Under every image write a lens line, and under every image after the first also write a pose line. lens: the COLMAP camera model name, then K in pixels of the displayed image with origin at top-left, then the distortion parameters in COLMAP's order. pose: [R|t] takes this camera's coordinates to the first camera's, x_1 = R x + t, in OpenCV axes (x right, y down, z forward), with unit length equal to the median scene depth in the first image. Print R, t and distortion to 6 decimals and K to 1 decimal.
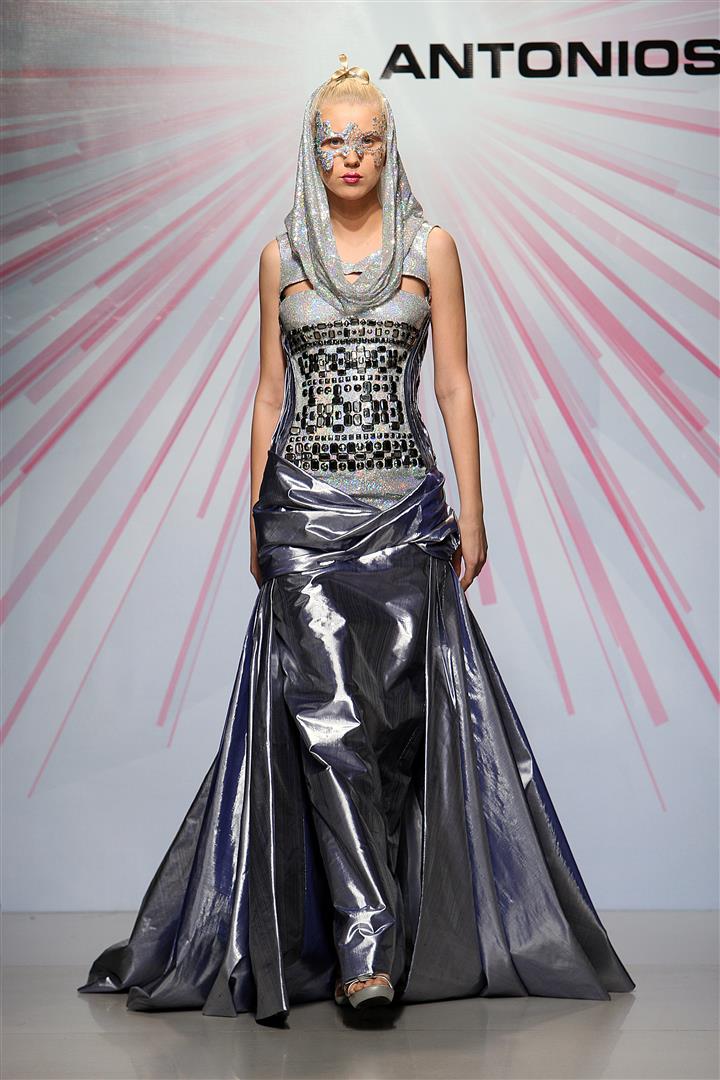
lens RADIAL K [[7038.8, 0, 359.2], [0, 7038.8, 539.7], [0, 0, 1]] dist [0.966950, 0.000000]
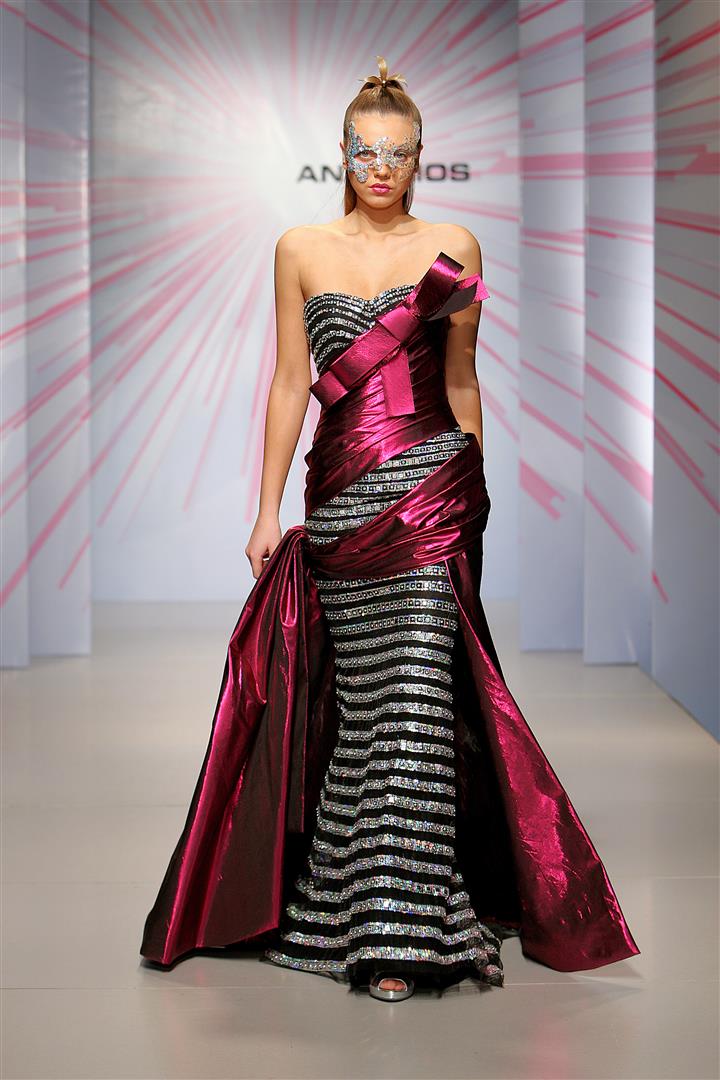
lens RADIAL K [[3166.6, 0, 360.9], [0, 3166.6, 538.5], [0, 0, 1]] dist [-0.273315, 0.000000]
pose [[0.999708, -0.001958, 0.024070, -0.000371], [0.000835, 0.998914, 0.046584, -0.007162], [-0.024135, -0.046550, 0.998624, 0.118534]]
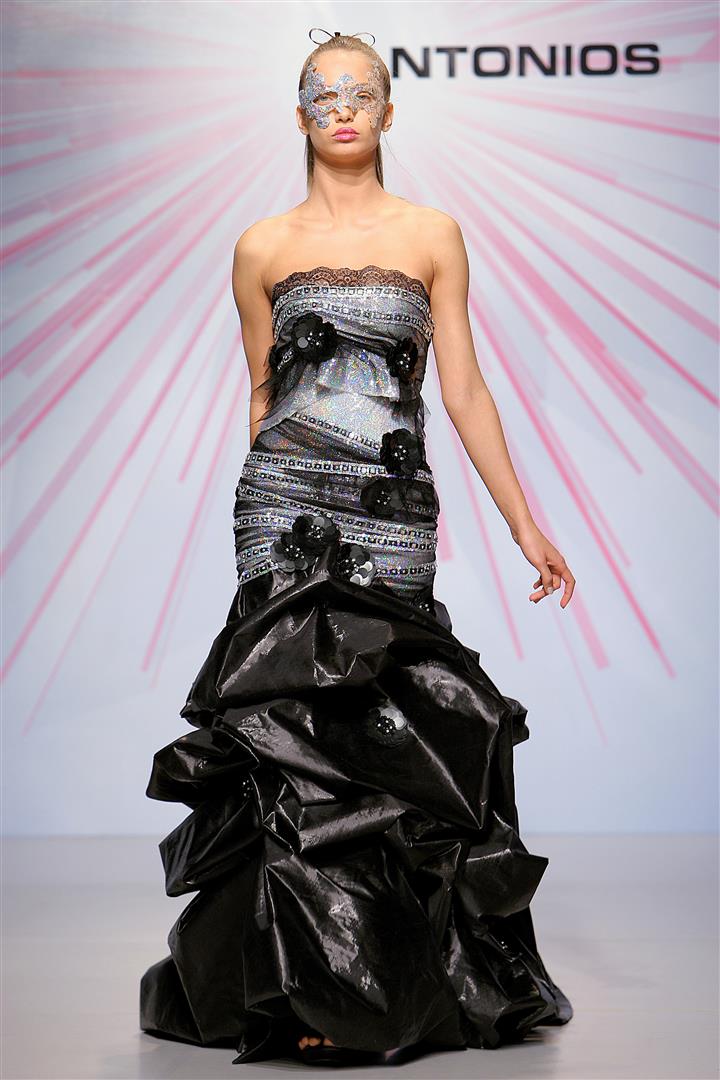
lens RADIAL K [[6338.3, 0, 354.5], [0, 6338.3, 541.0], [0, 0, 1]] dist [0.506725, 0.000000]
pose [[0.999989, -0.000749, 0.004648, -0.000328], [0.000715, 0.999974, 0.007182, -0.000924], [-0.004653, -0.007178, 0.999963, 0.018174]]
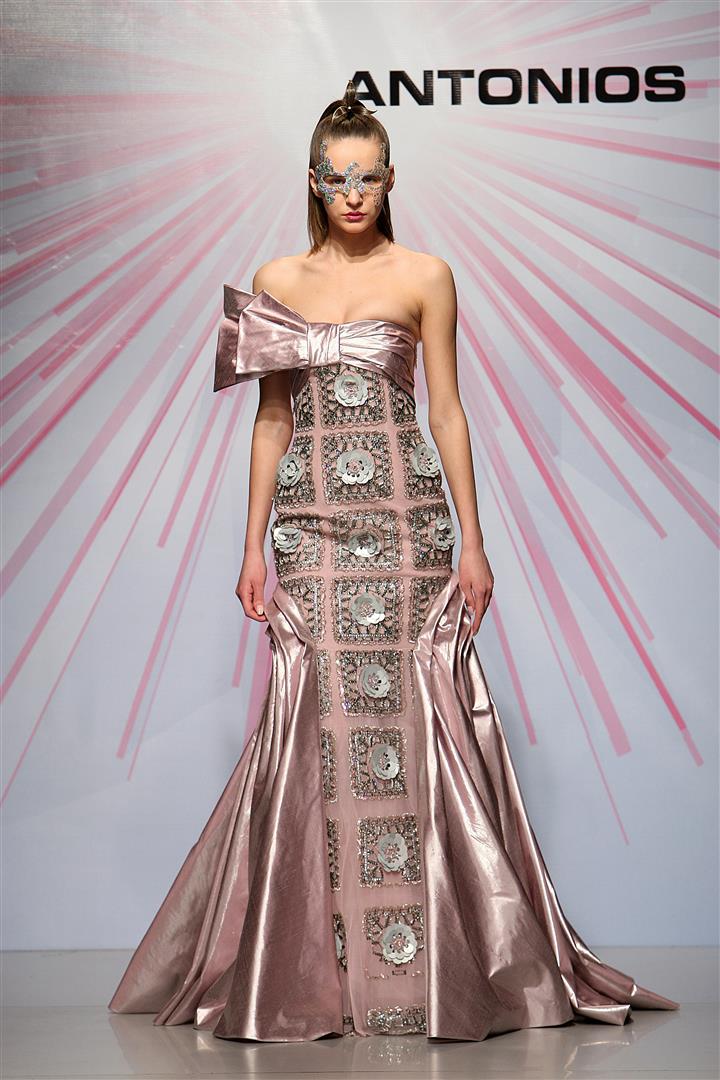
lens RADIAL K [[7211.4, 0, 366.1], [0, 7211.4, 542.5], [0, 0, 1]] dist [0.980279, 0.000000]
pose [[0.999976, -0.002513, 0.006429, -0.000073], [0.002544, 0.999985, -0.004872, 0.001346], [-0.006417, 0.004889, 0.999967, -0.020301]]
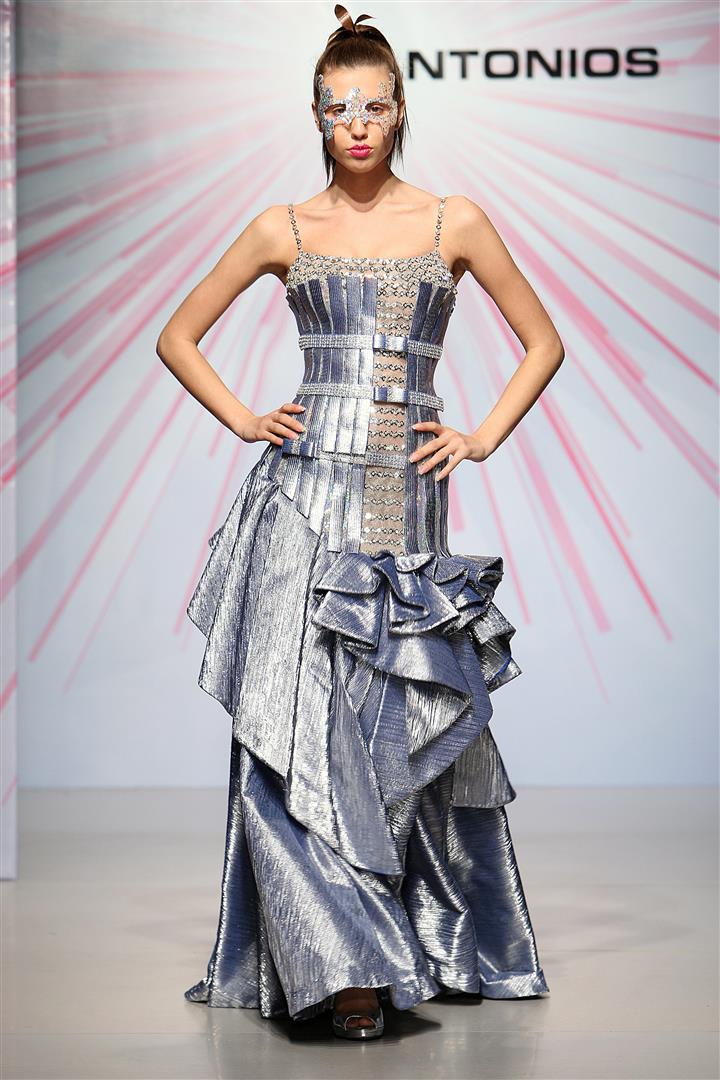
lens RADIAL K [[5502.9, 0, 360.1], [0, 5502.9, 539.4], [0, 0, 1]] dist [0.268632, 0.000000]
pose [[0.999998, -0.000297, 0.002037, 0.000328], [0.000260, 0.999838, 0.018016, -0.006065], [-0.002043, -0.018016, 0.999836, 0.091918]]
